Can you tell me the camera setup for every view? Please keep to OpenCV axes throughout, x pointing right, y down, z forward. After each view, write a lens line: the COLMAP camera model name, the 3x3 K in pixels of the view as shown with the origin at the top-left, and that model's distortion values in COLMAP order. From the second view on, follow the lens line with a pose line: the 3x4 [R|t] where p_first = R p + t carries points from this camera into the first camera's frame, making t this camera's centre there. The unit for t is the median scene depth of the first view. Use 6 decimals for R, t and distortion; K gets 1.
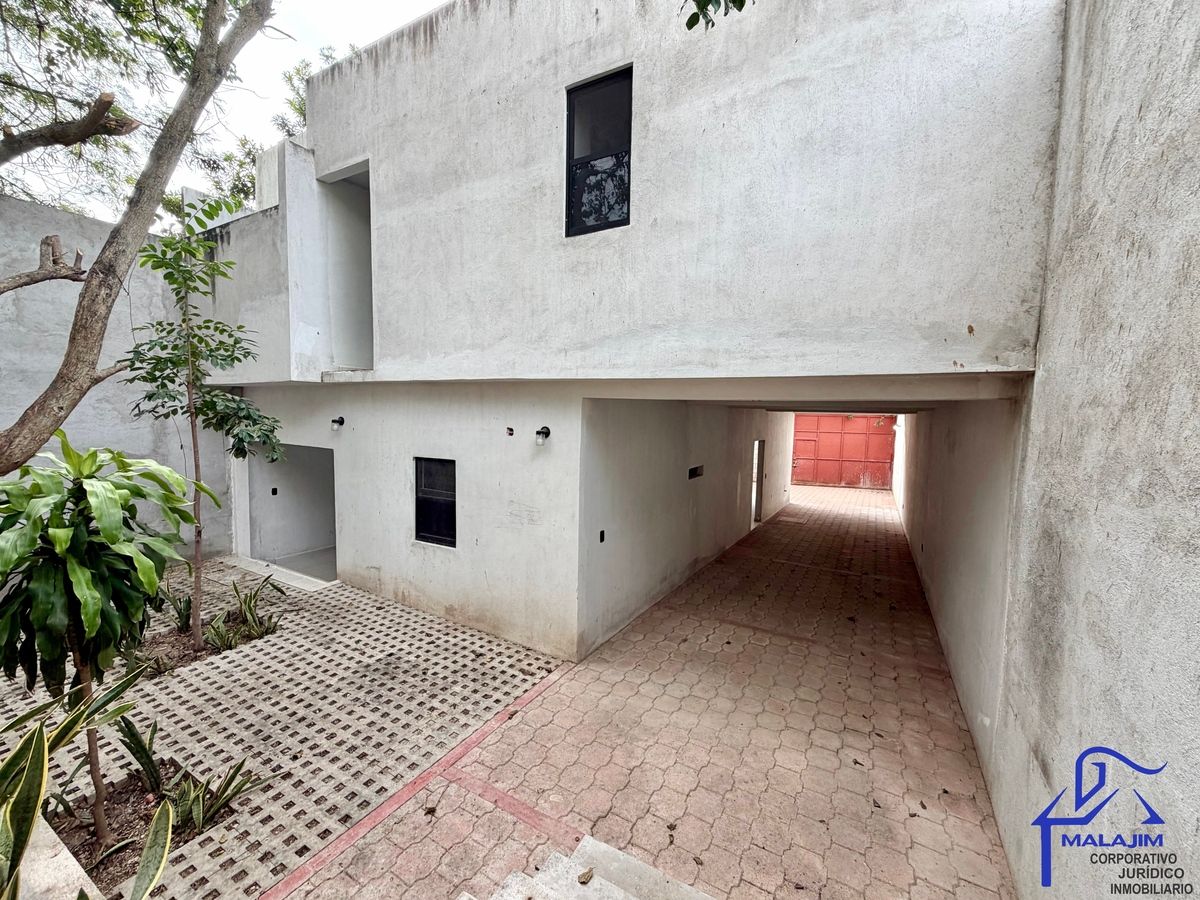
lens RADIAL K [[480.6, 0, 597.9], [0, 480.6, 450.6], [0, 0, 1]] dist [-0.001067, 0.000196]
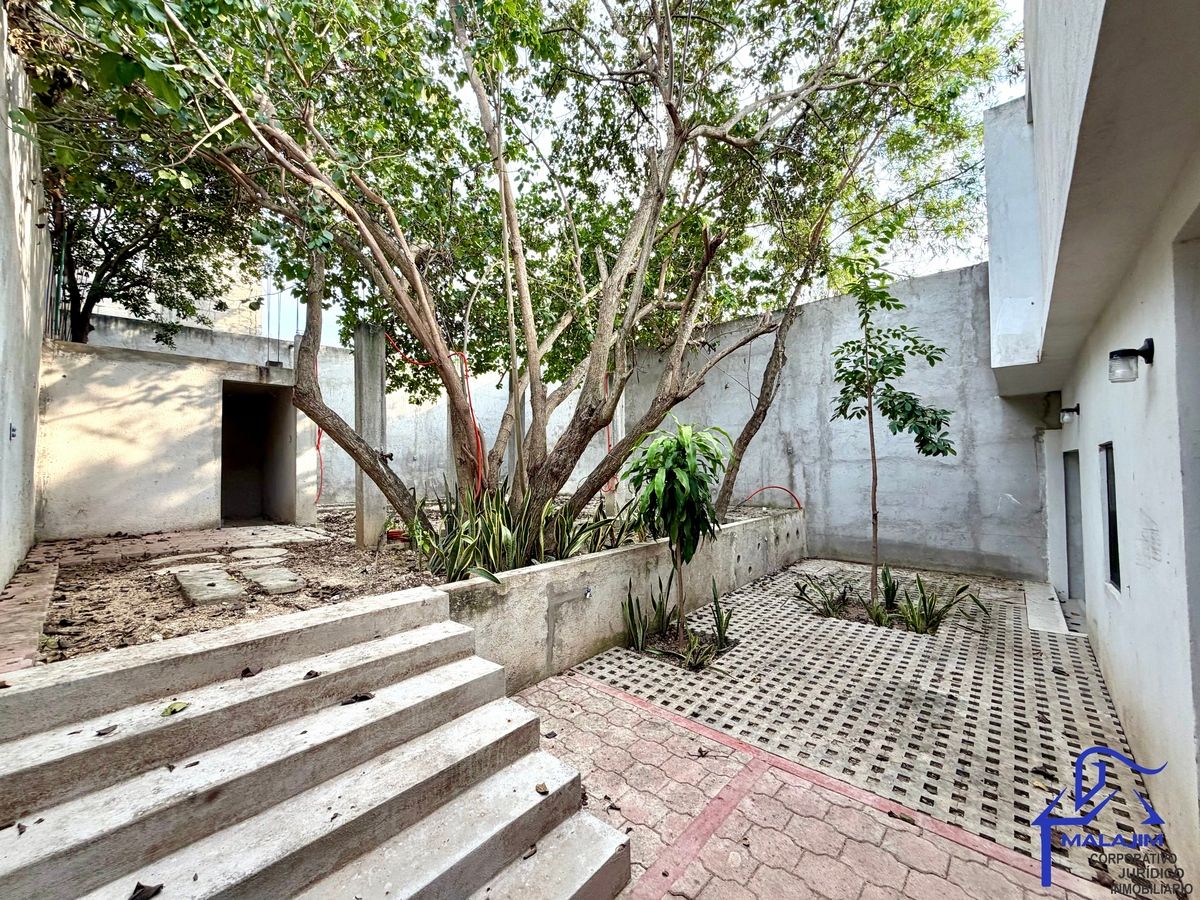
lens RADIAL K [[480.6, 0, 597.9], [0, 480.6, 450.6], [0, 0, 1]] dist [-0.001067, 0.000196]
pose [[-0.211322, -0.054970, -0.975870, 0.468285], [-0.072100, 0.996574, -0.040523, 0.118356], [0.974754, 0.061797, -0.214561, 0.638111]]
